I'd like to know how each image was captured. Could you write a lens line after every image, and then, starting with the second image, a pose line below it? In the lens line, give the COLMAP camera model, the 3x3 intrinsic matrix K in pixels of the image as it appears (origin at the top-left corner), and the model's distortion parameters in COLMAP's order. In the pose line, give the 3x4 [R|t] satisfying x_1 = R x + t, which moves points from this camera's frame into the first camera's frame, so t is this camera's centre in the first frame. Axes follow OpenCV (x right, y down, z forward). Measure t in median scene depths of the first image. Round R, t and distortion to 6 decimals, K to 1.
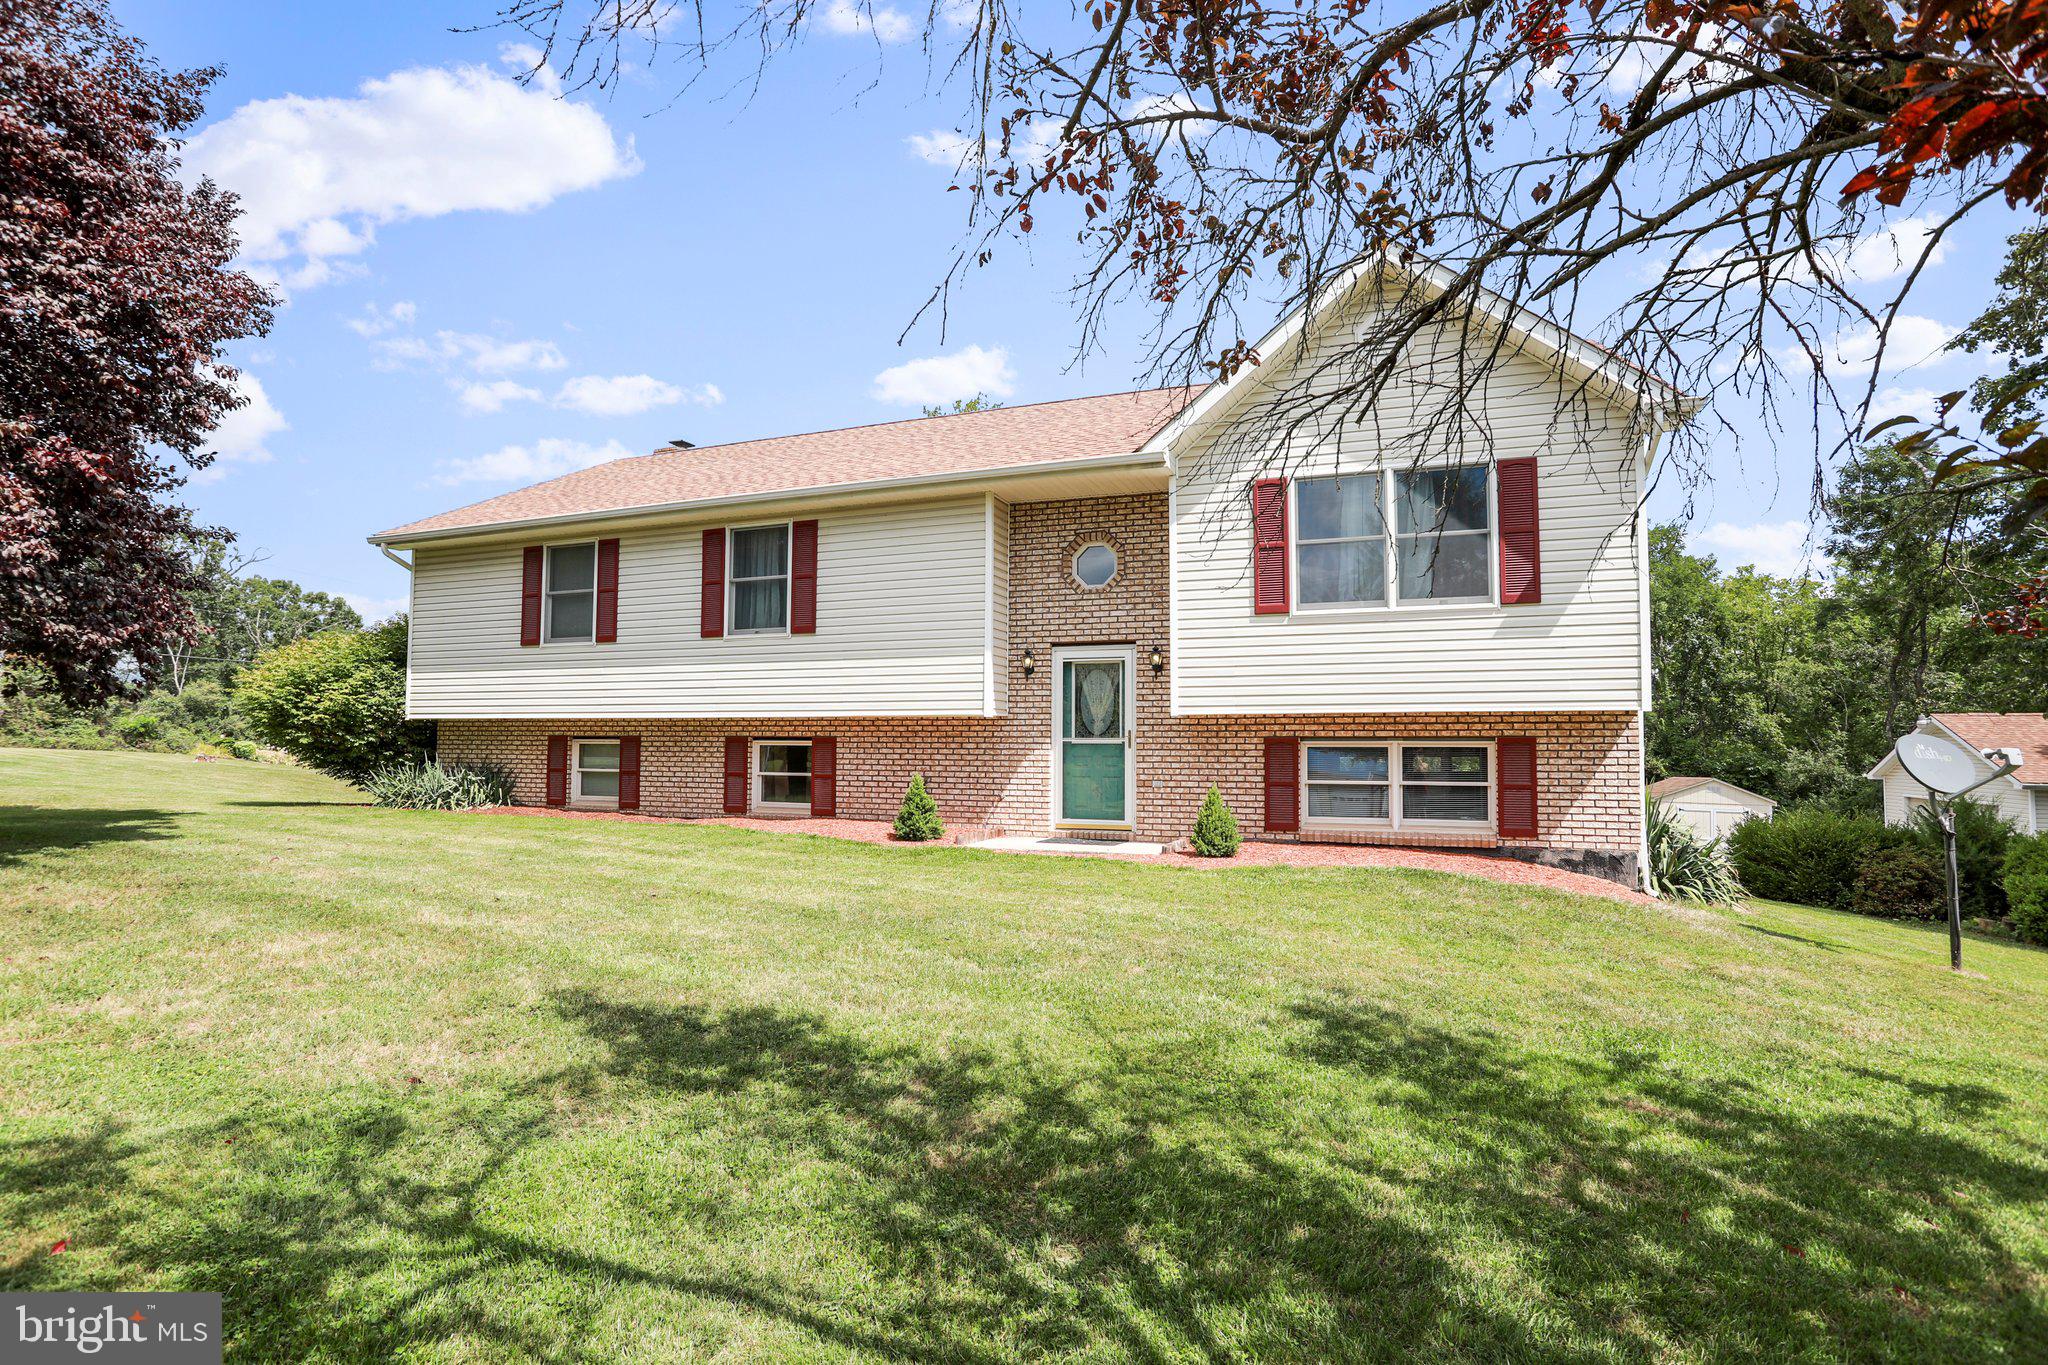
lens RADIAL K [[997.8, 0, 1019.8], [0, 997.8, 688.0], [0, 0, 1]] dist [-0.020201, 0.000607]
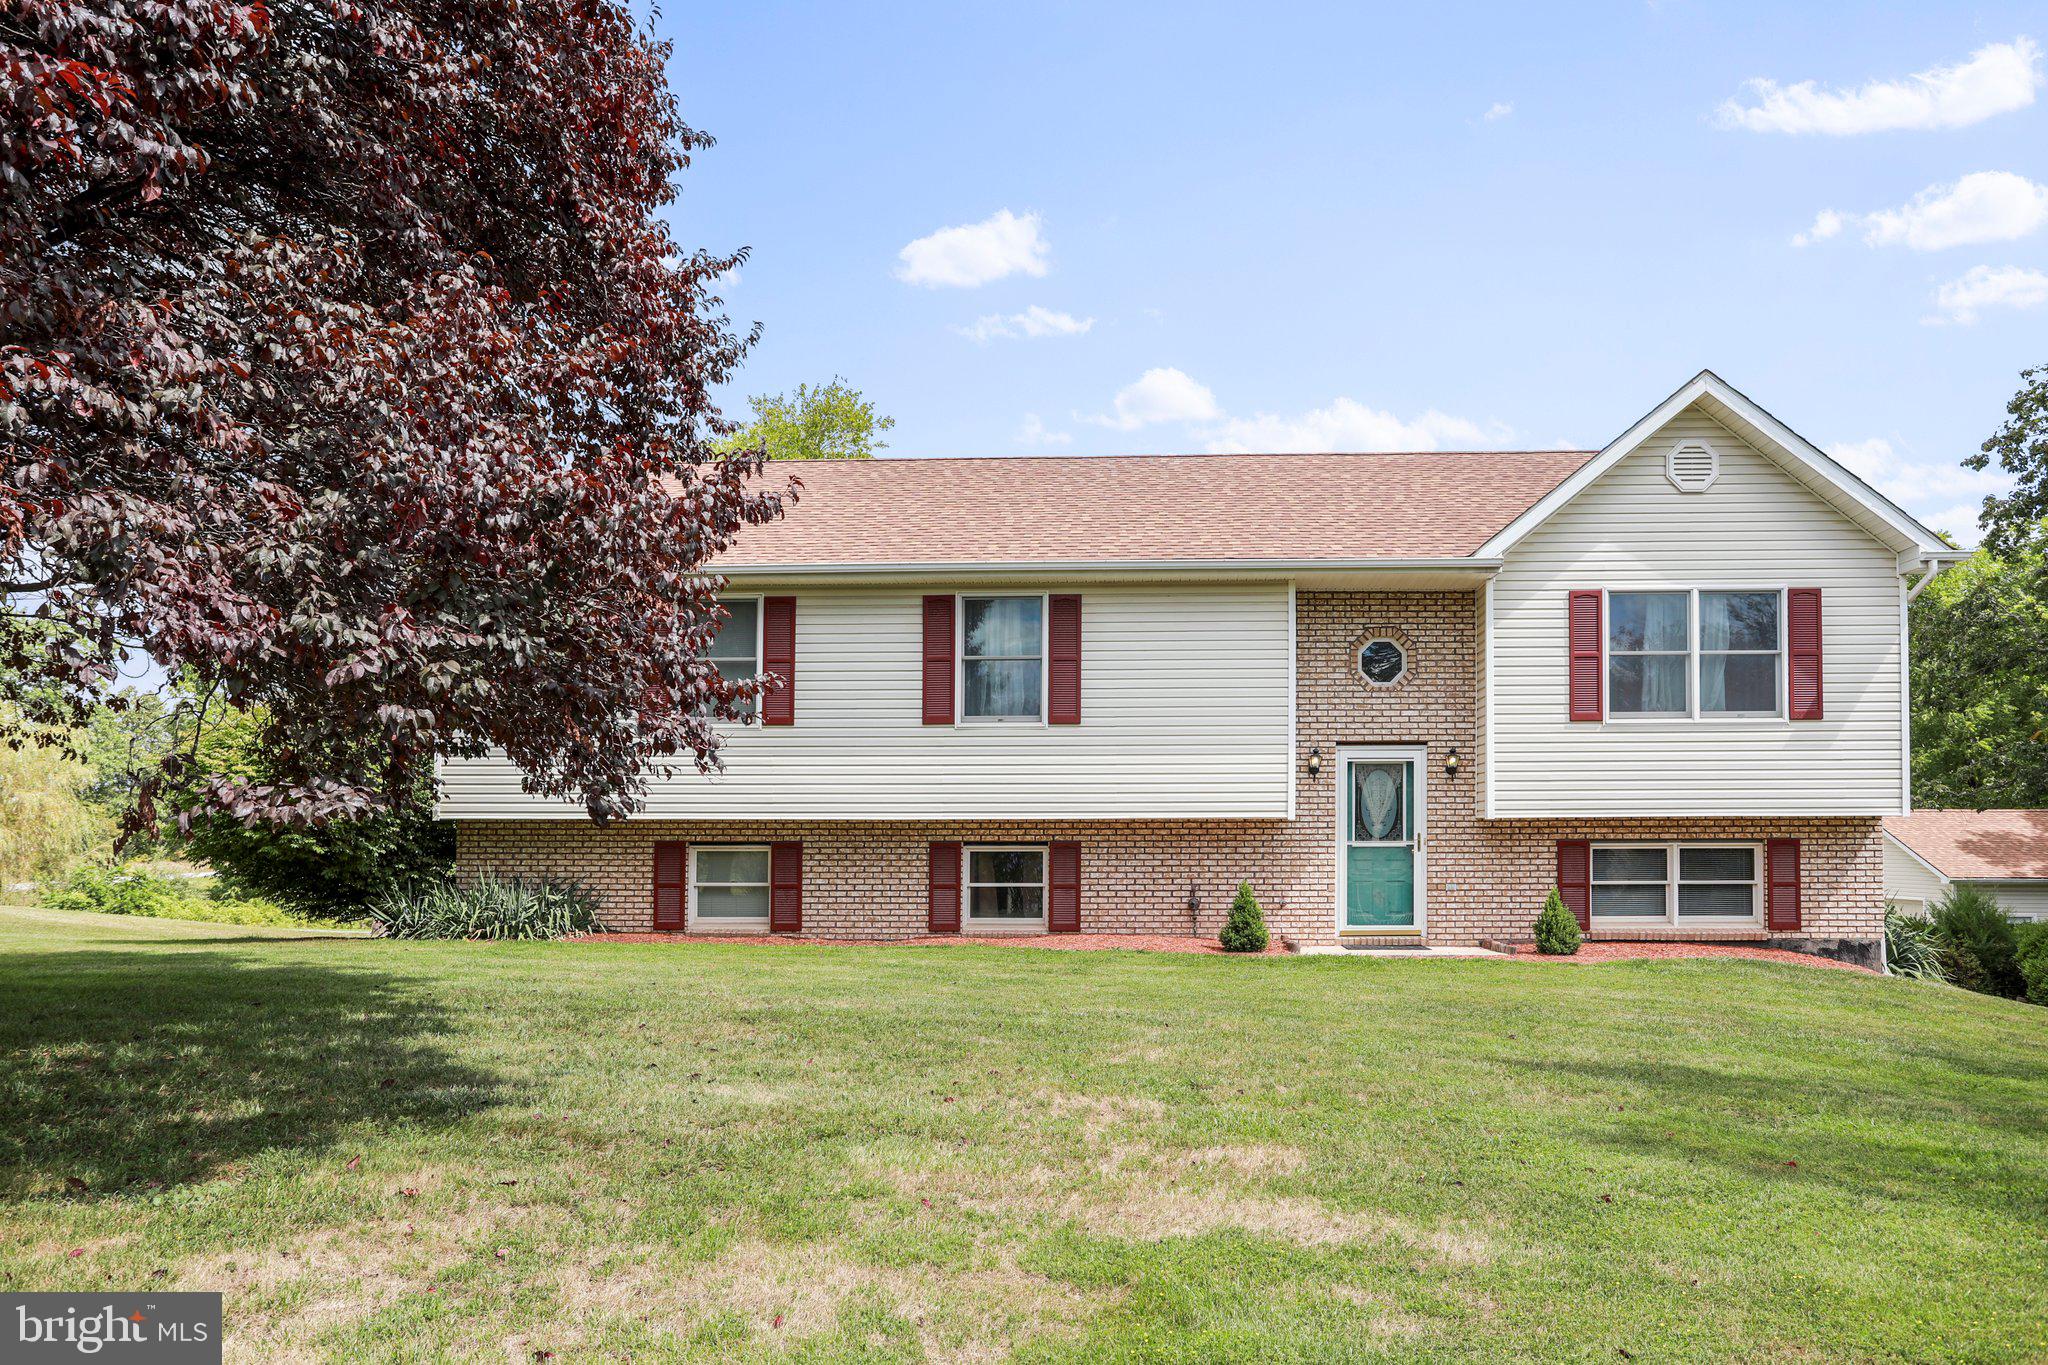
lens RADIAL K [[1396.6, 0, 1099.3], [0, 1396.6, 789.6], [0, 0, 1]] dist [0.022690, 0.000926]
pose [[0.942005, 0.006087, 0.335543, -0.645440], [-0.012410, 0.999783, 0.016704, -0.019173], [-0.335369, -0.019899, 0.941877, -0.183420]]
